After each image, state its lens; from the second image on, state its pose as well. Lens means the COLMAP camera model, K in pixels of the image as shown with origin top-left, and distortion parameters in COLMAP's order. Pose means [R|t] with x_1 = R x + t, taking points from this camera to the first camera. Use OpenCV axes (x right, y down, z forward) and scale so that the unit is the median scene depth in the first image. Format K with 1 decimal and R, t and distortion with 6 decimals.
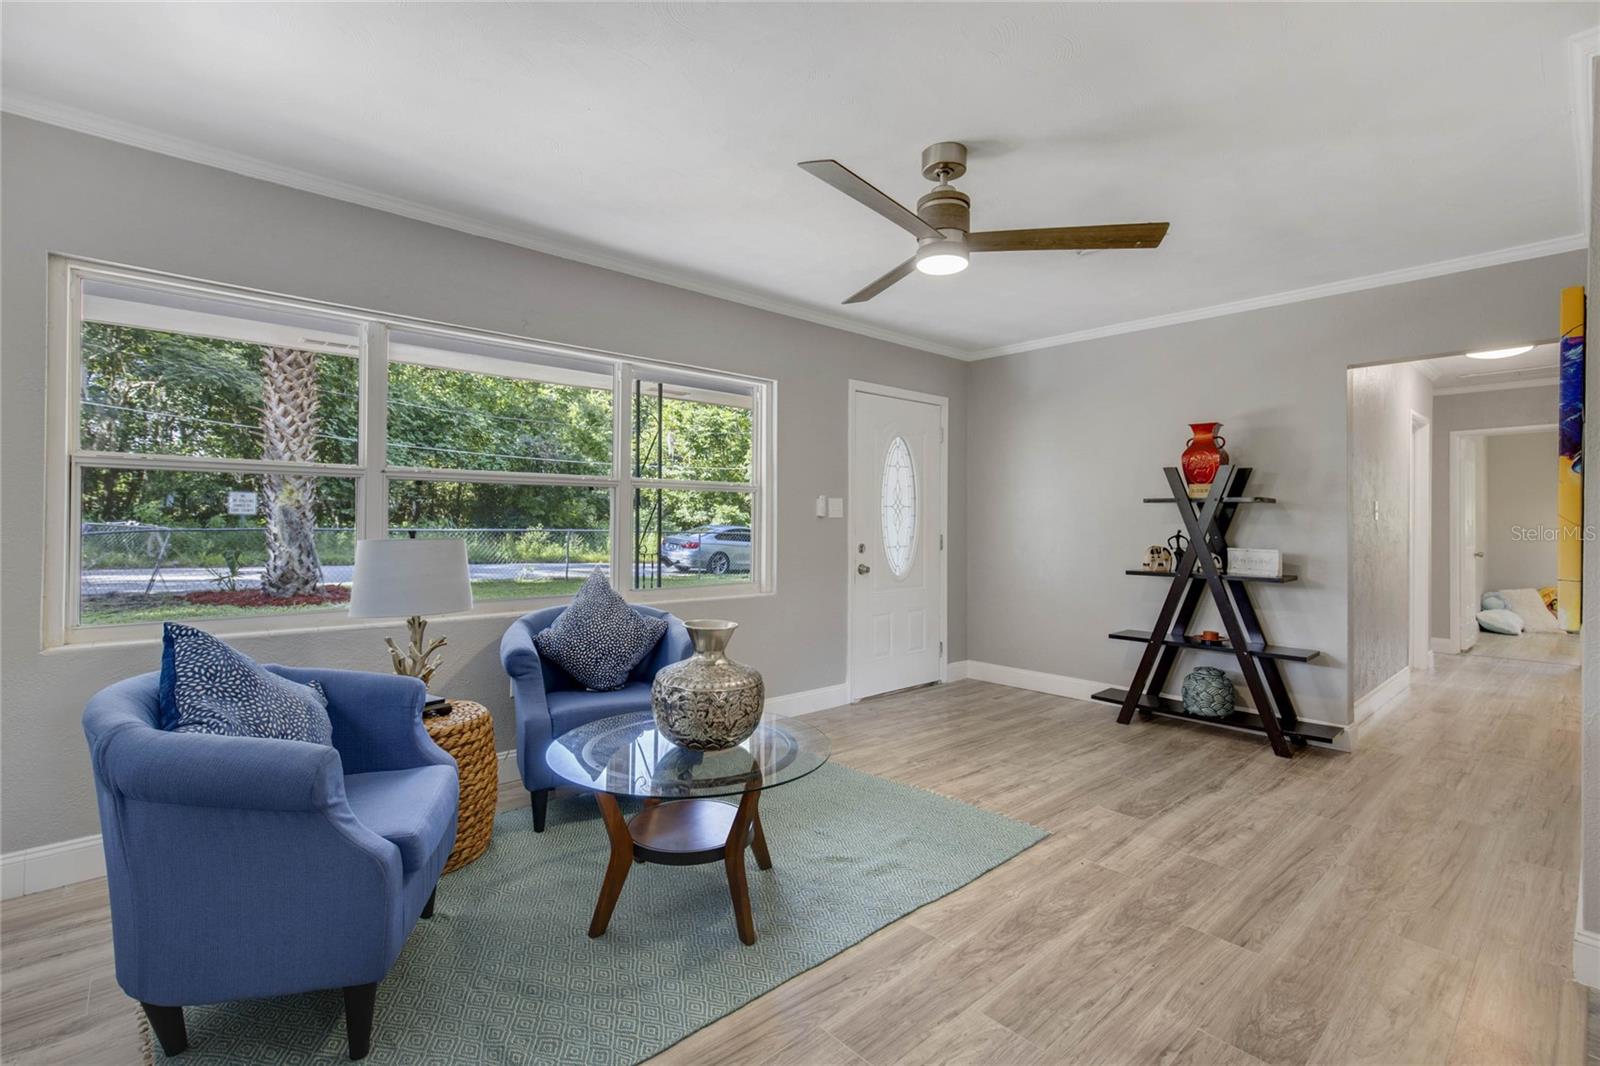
lens RADIAL K [[711.7, 0, 762.5], [0, 711.7, 515.2], [0, 0, 1]] dist [-0.018584, -0.002047]
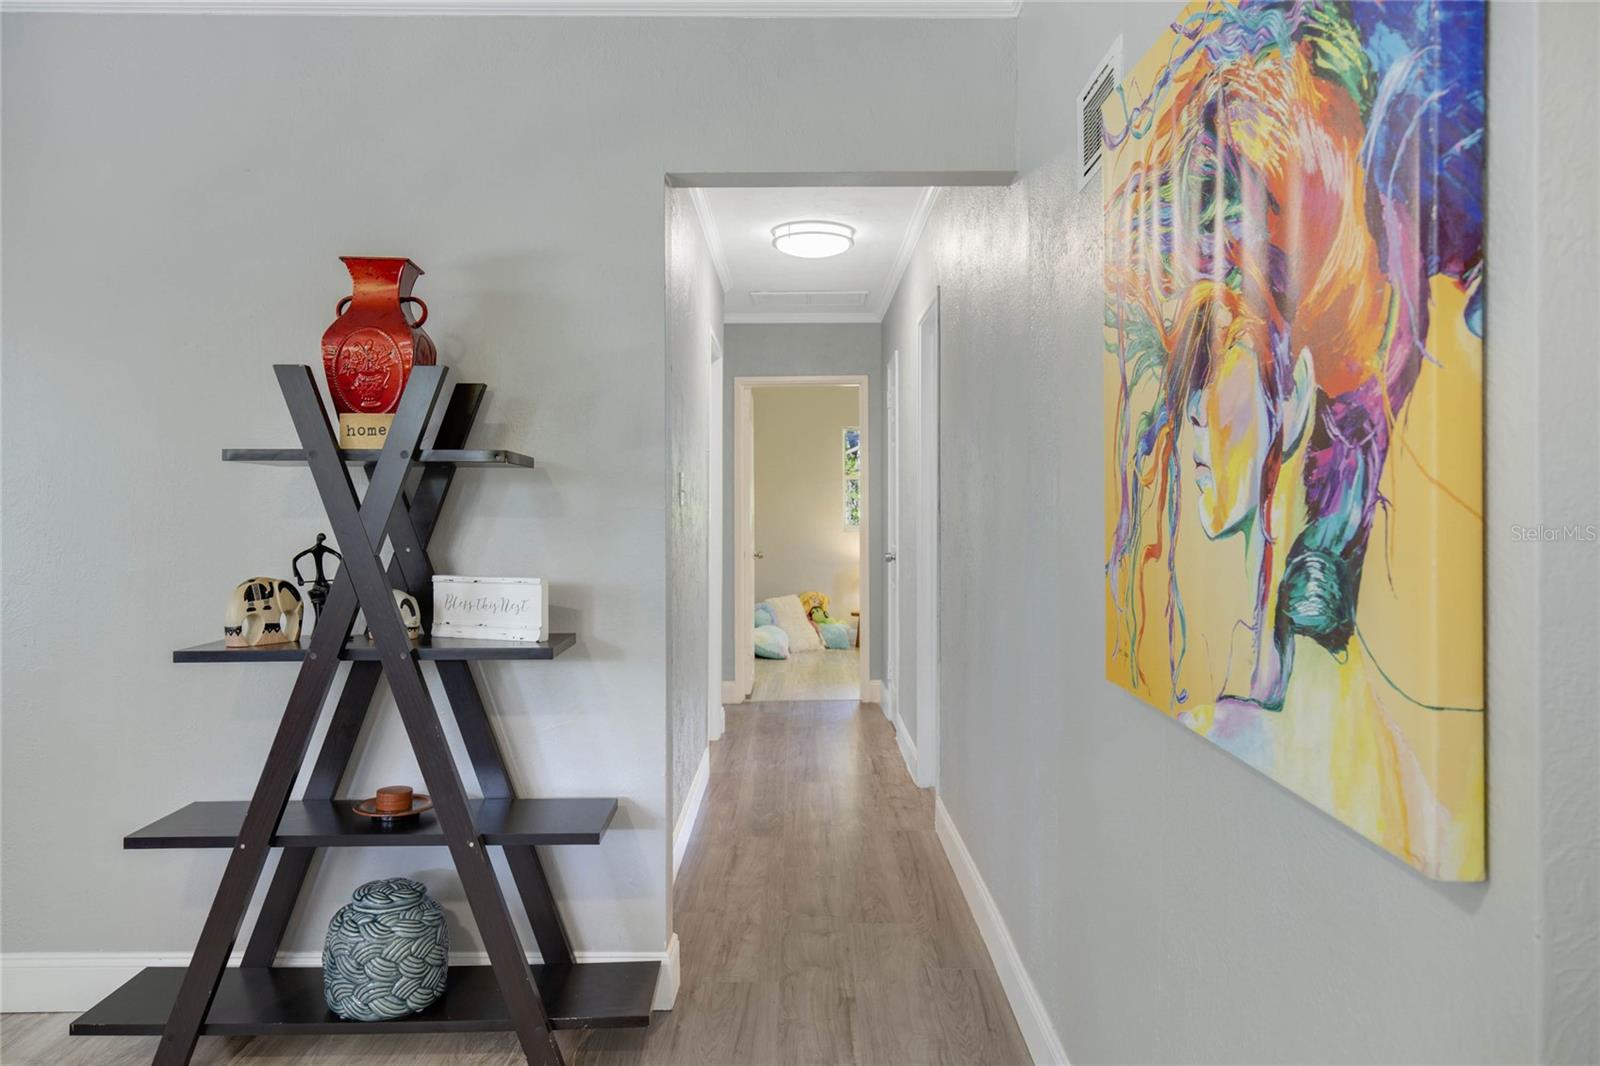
lens RADIAL K [[1136.3, 0, 797.6], [0, 1136.3, 503.6], [0, 0, 1]] dist [0.038784, -0.000513]
pose [[0.636253, -0.000209, 0.771480, 0.286448], [-0.000507, 1.000000, 0.000690, 0.004233], [-0.771480, -0.000830, 0.636253, 0.420823]]
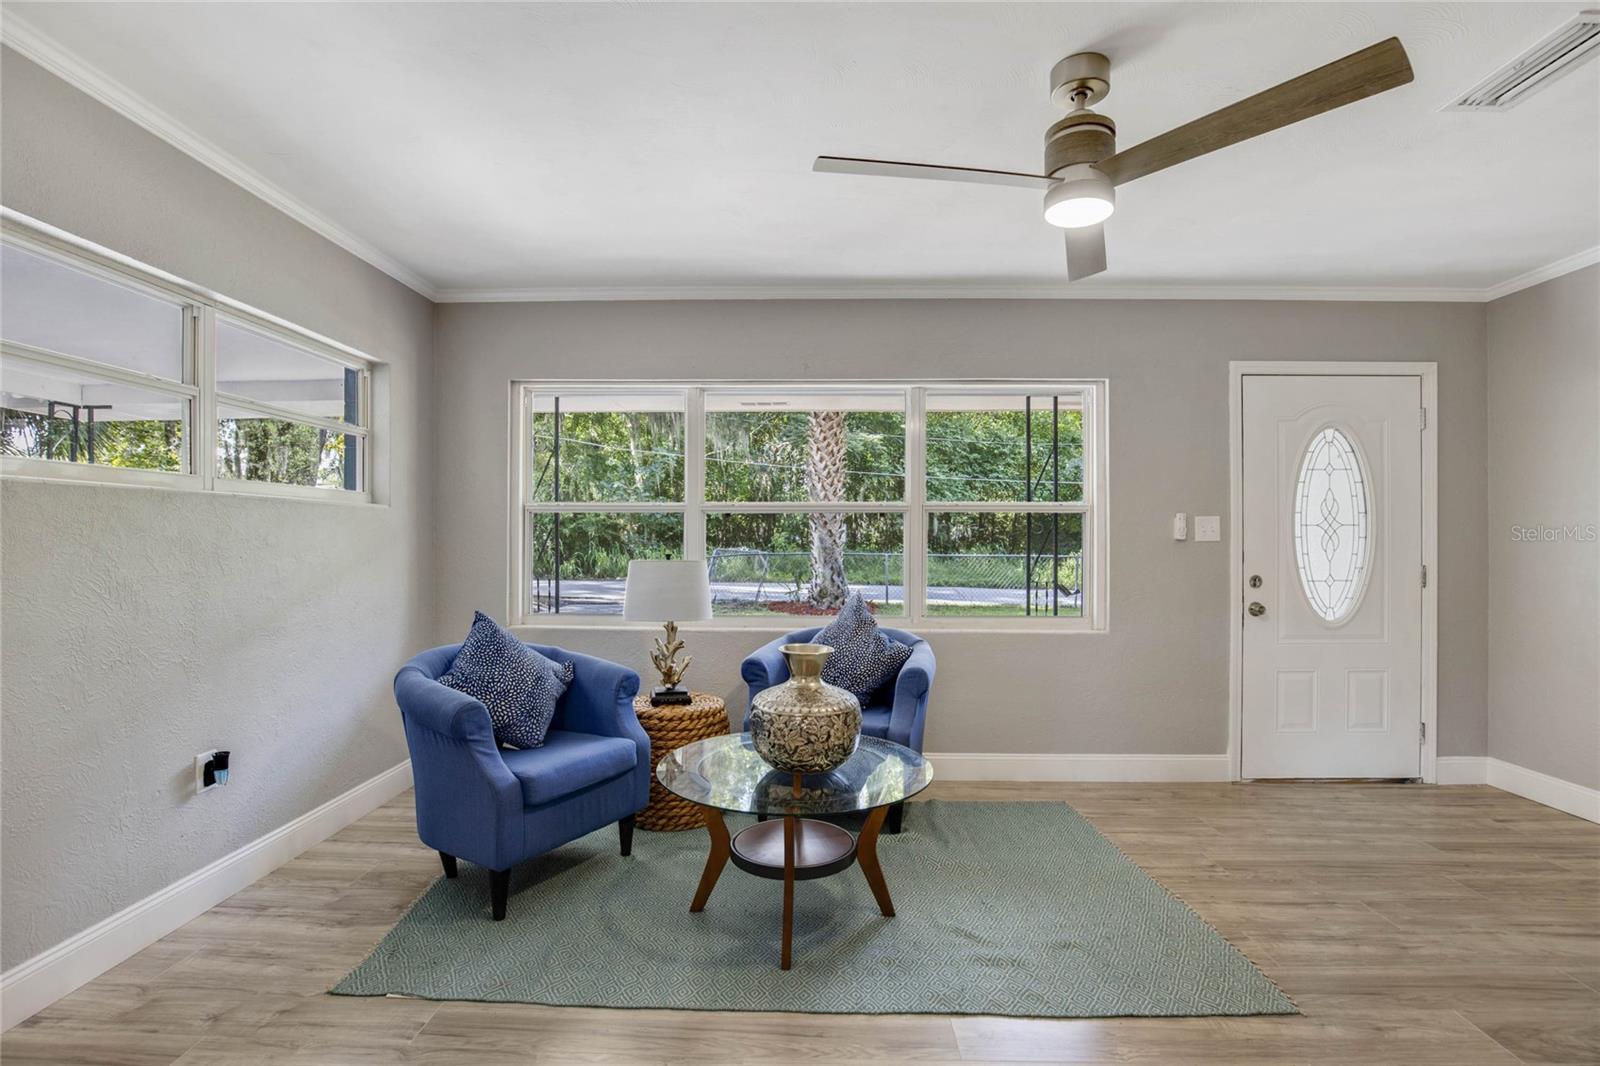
lens RADIAL K [[711.7, 0, 800.6], [0, 711.7, 547.6], [0, 0, 1]] dist [-0.018584, -0.002047]
pose [[0.749203, -0.001067, -0.662340, 0.326217], [0.007143, 0.999954, 0.006469, 0.002307], [0.662302, -0.009578, 0.749176, 0.133139]]
